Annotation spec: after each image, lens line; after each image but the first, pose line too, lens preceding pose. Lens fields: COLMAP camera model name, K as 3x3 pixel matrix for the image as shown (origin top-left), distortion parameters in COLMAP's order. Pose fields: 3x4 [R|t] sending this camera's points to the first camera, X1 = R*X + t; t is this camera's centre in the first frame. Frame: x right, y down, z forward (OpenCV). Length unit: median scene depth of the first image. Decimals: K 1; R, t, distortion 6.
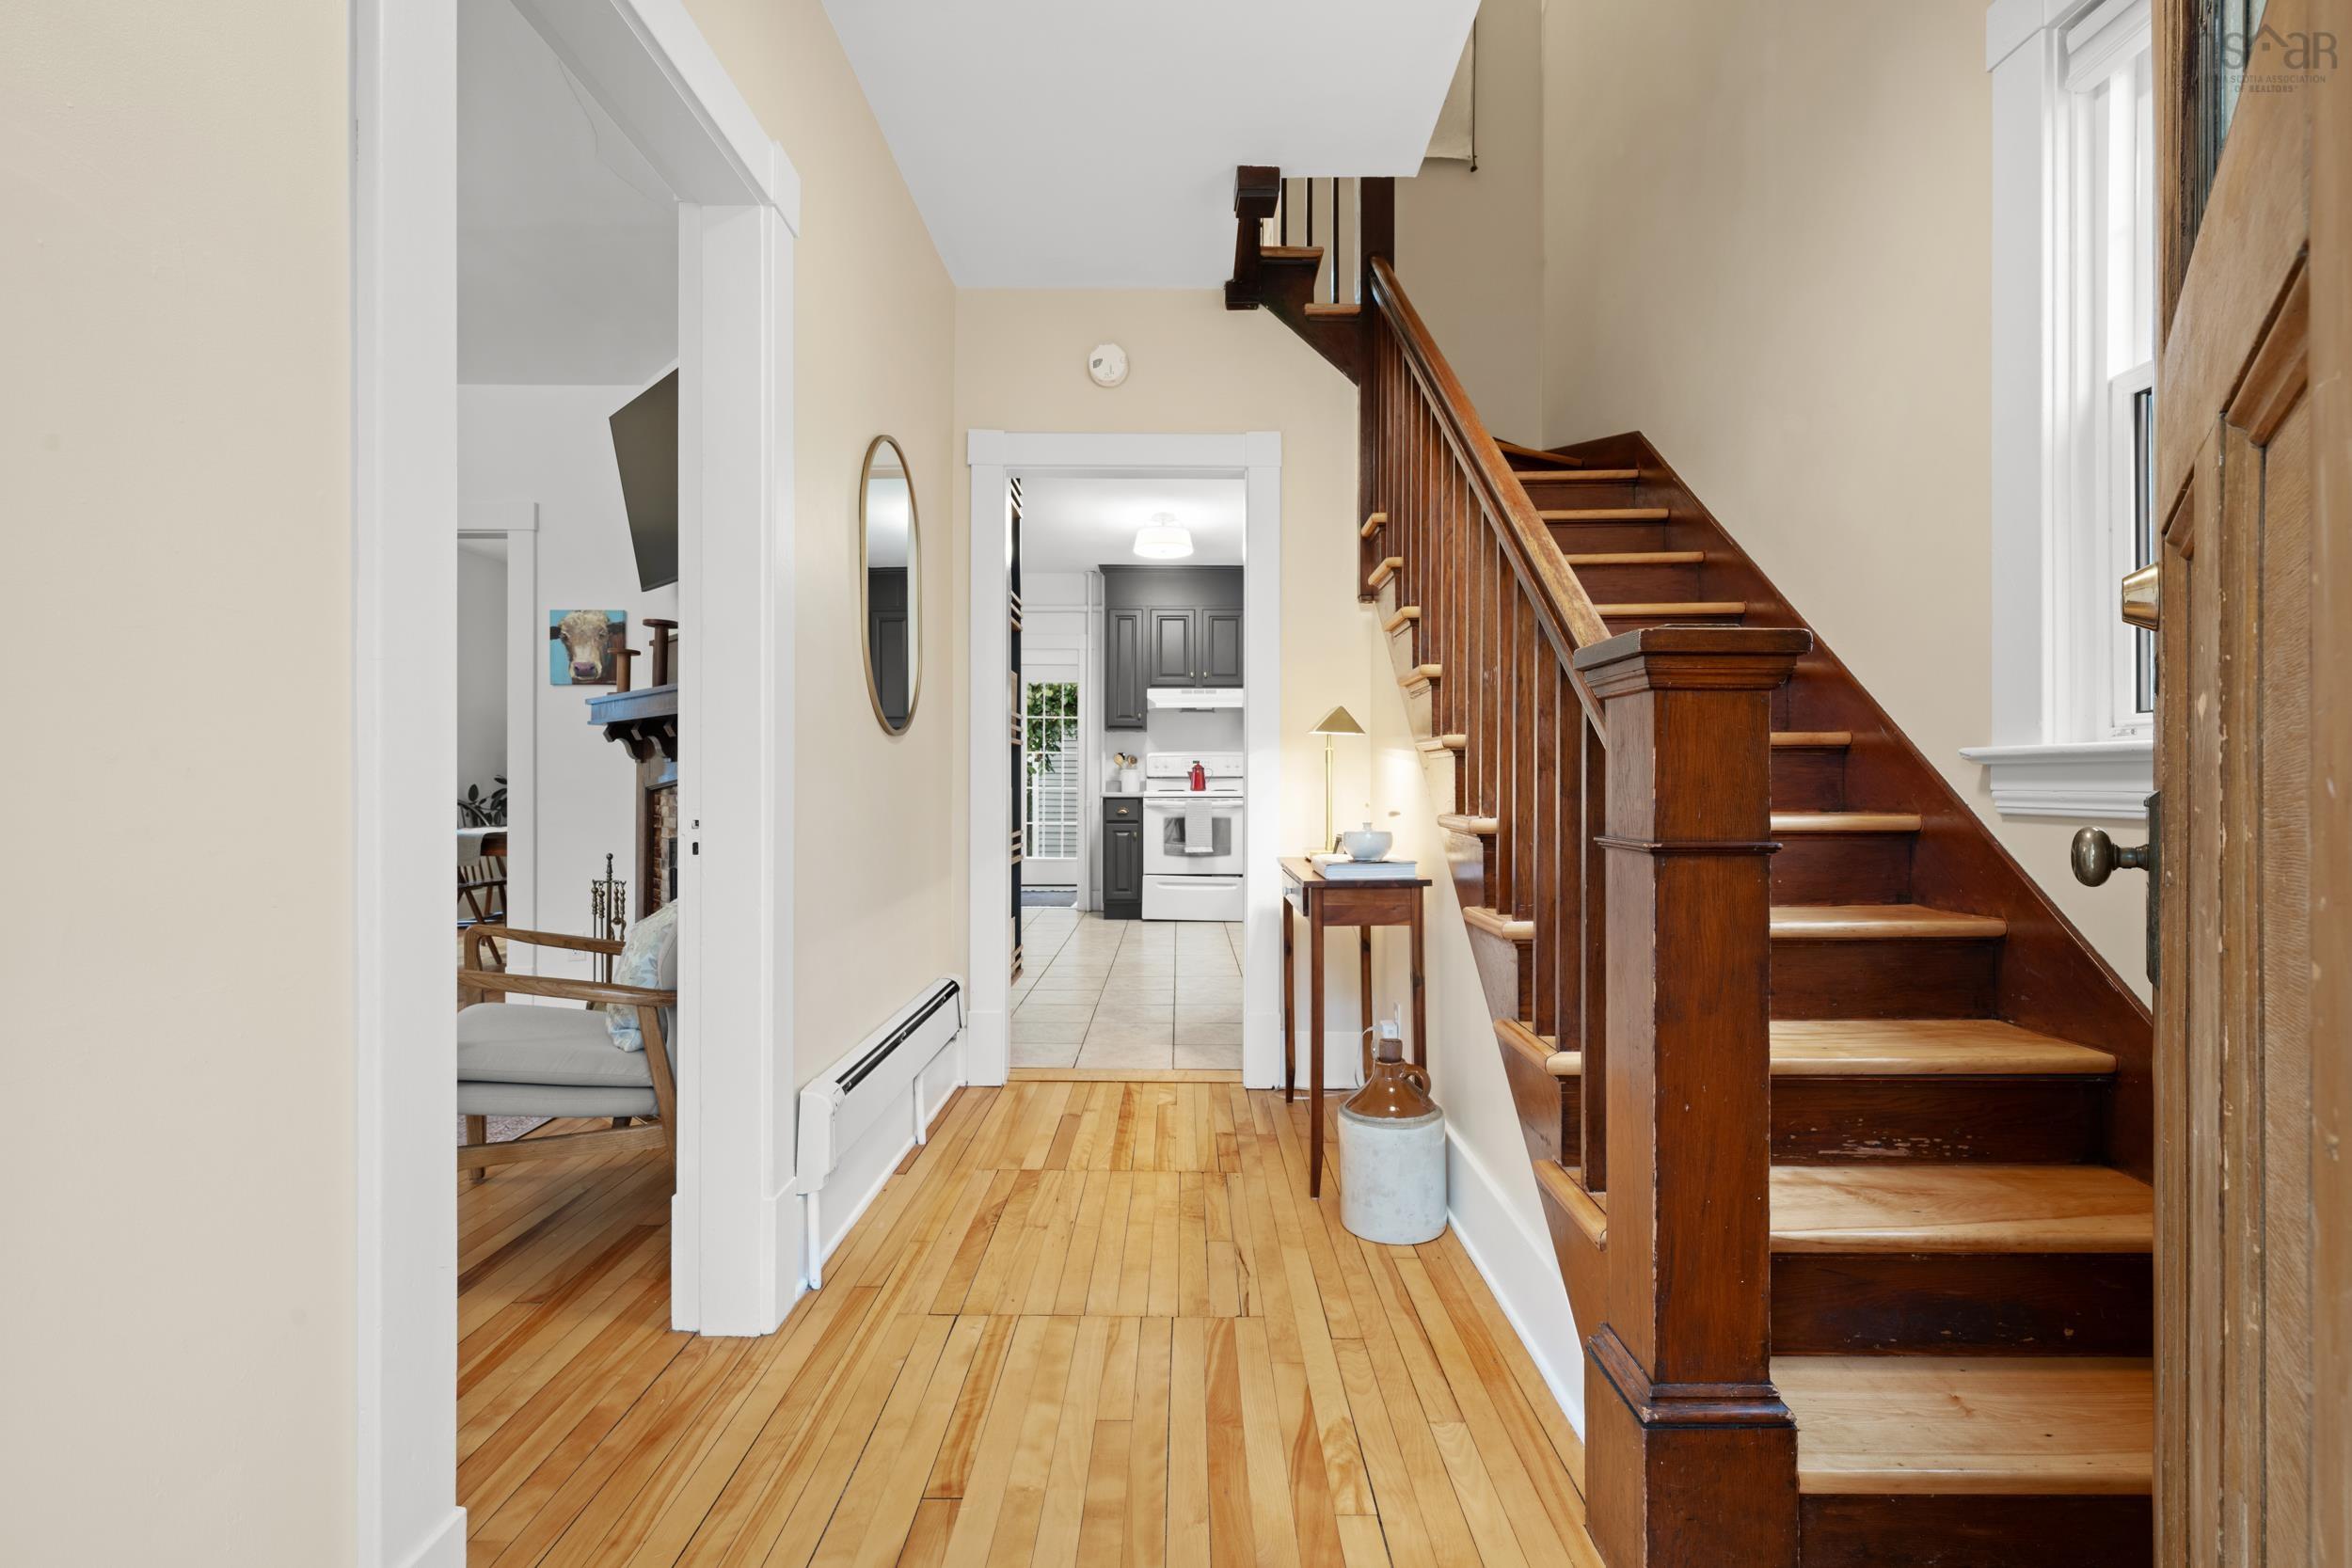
lens RADIAL K [[1053.4, 0, 1183.5], [0, 1053.4, 798.1], [0, 0, 1]] dist [0.000295, 0.000556]
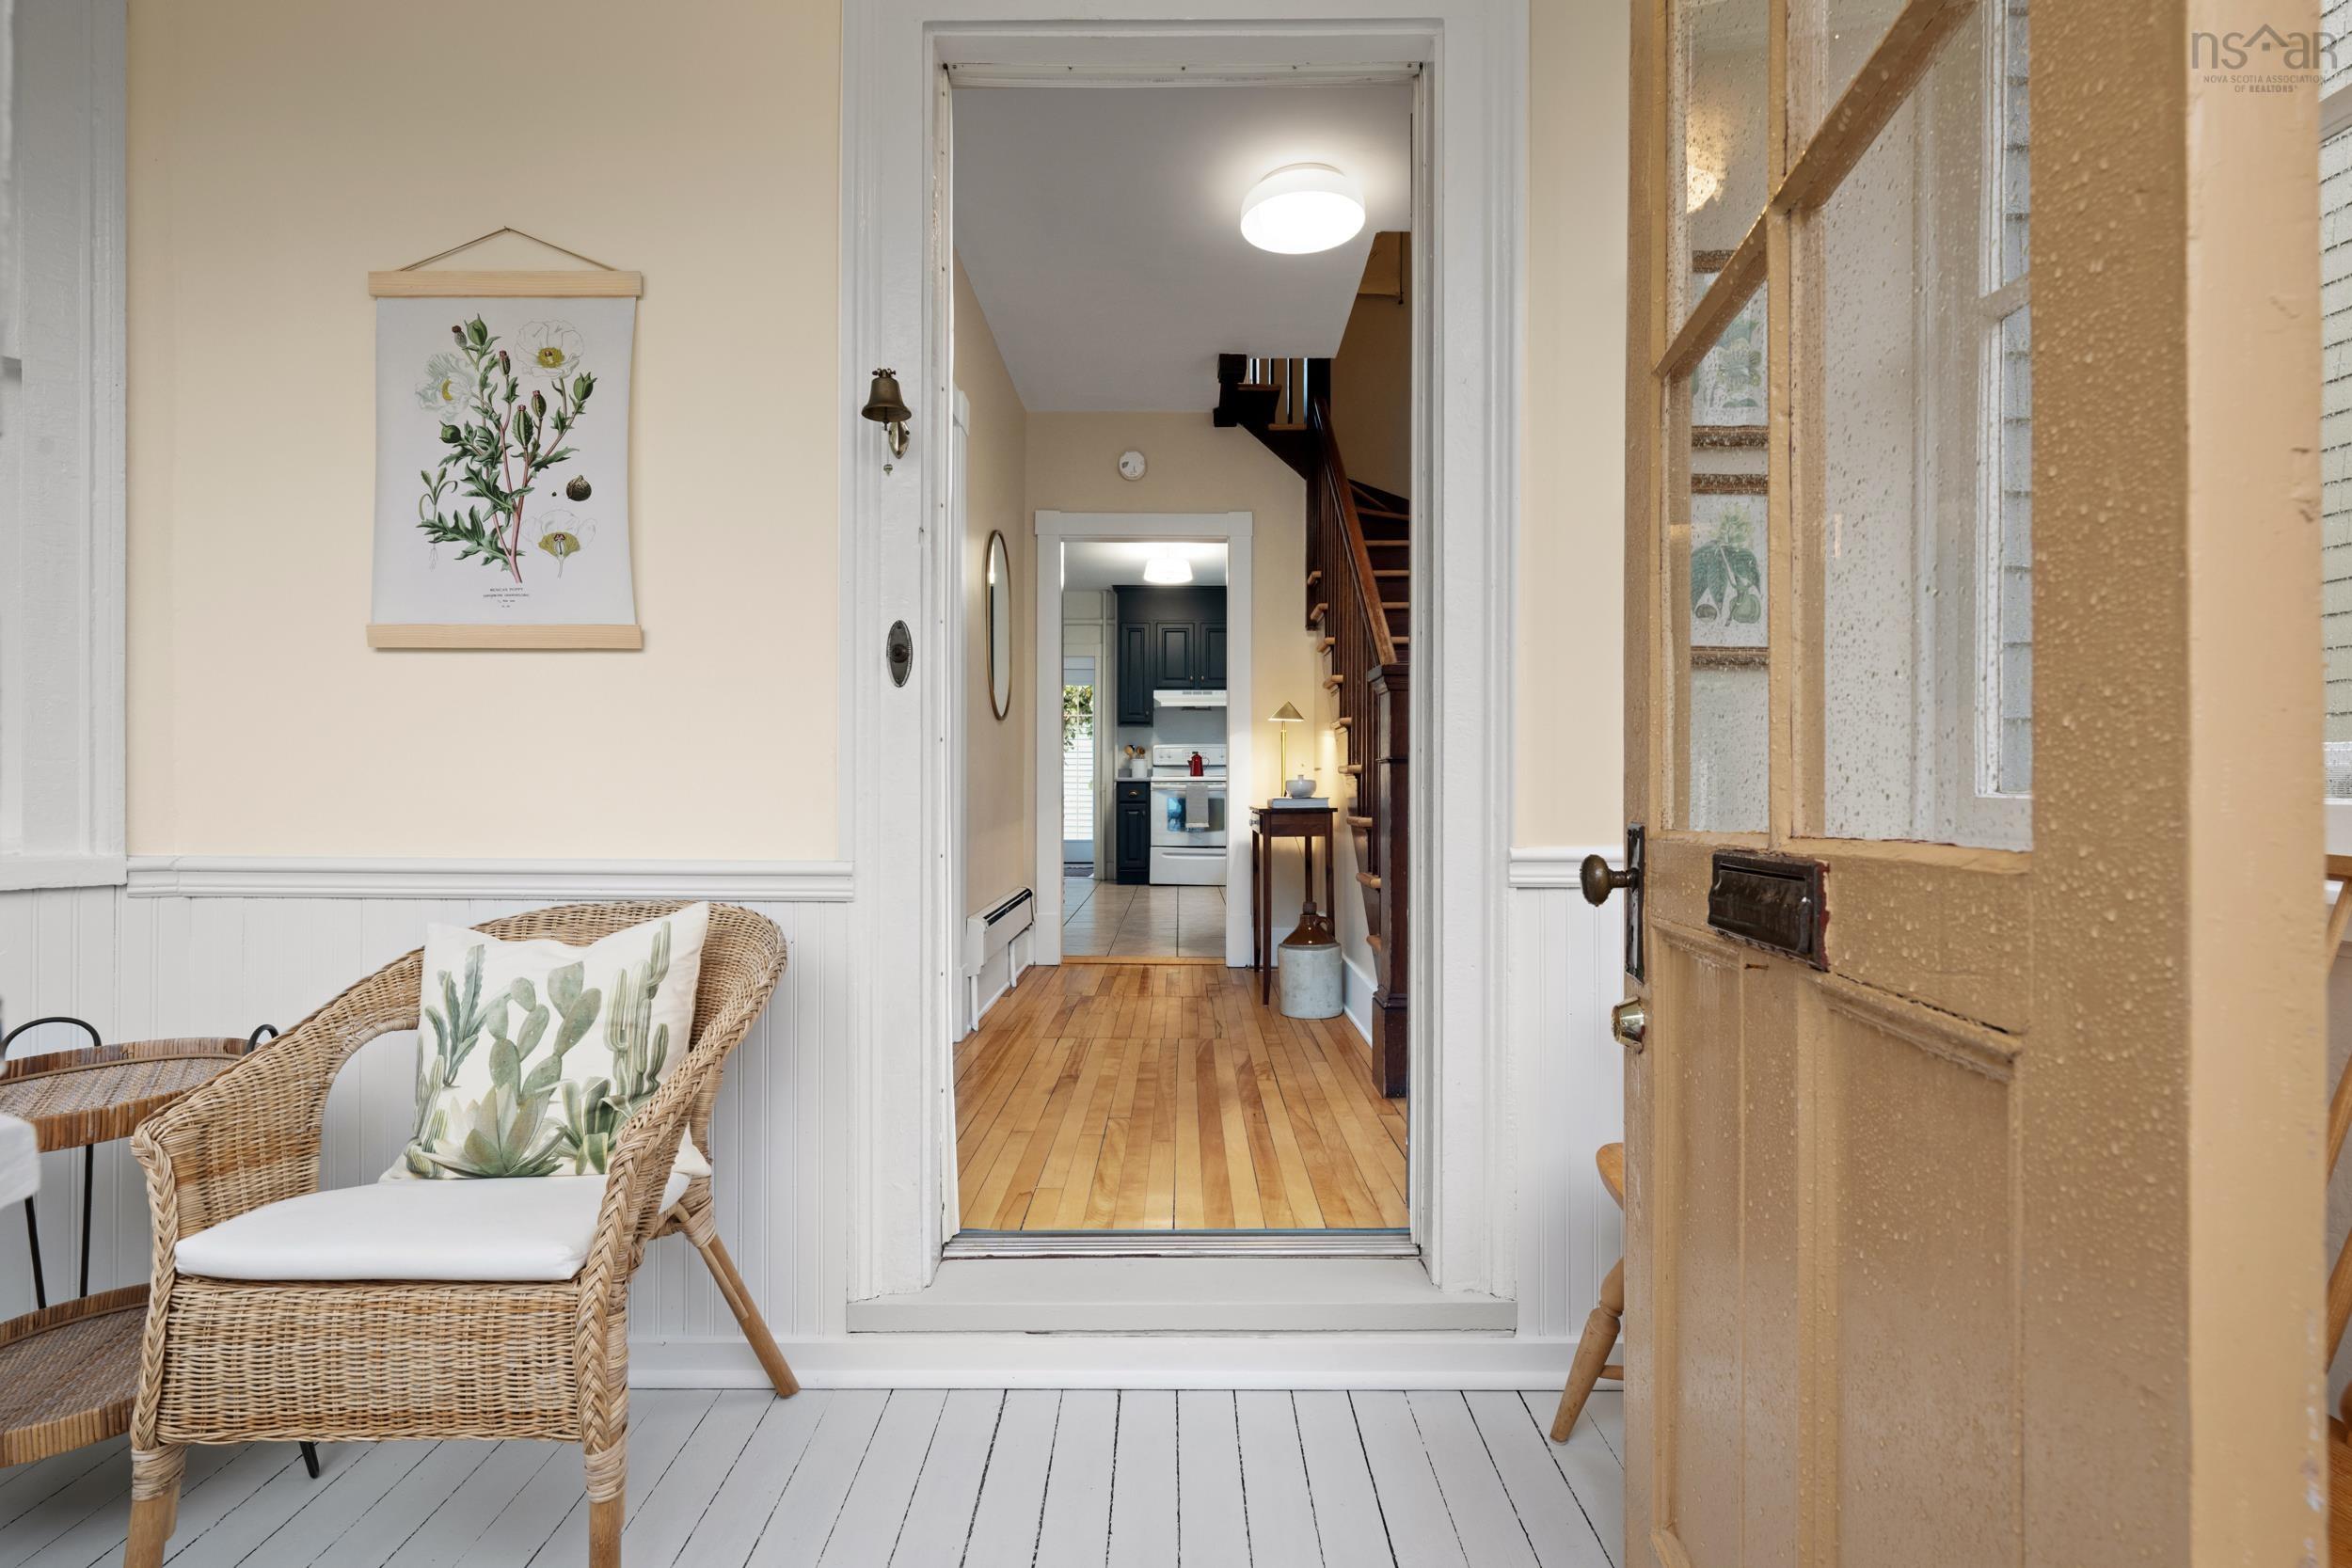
lens RADIAL K [[1053.4, 0, 1163.9], [0, 1053.4, 791.3], [0, 0, 1]] dist [0.000295, 0.000556]
pose [[0.999810, -0.000108, -0.019488, -0.000136], [-0.000037, 0.999972, -0.007451, 0.044666], [0.019488, 0.007451, 0.999782, -0.438776]]
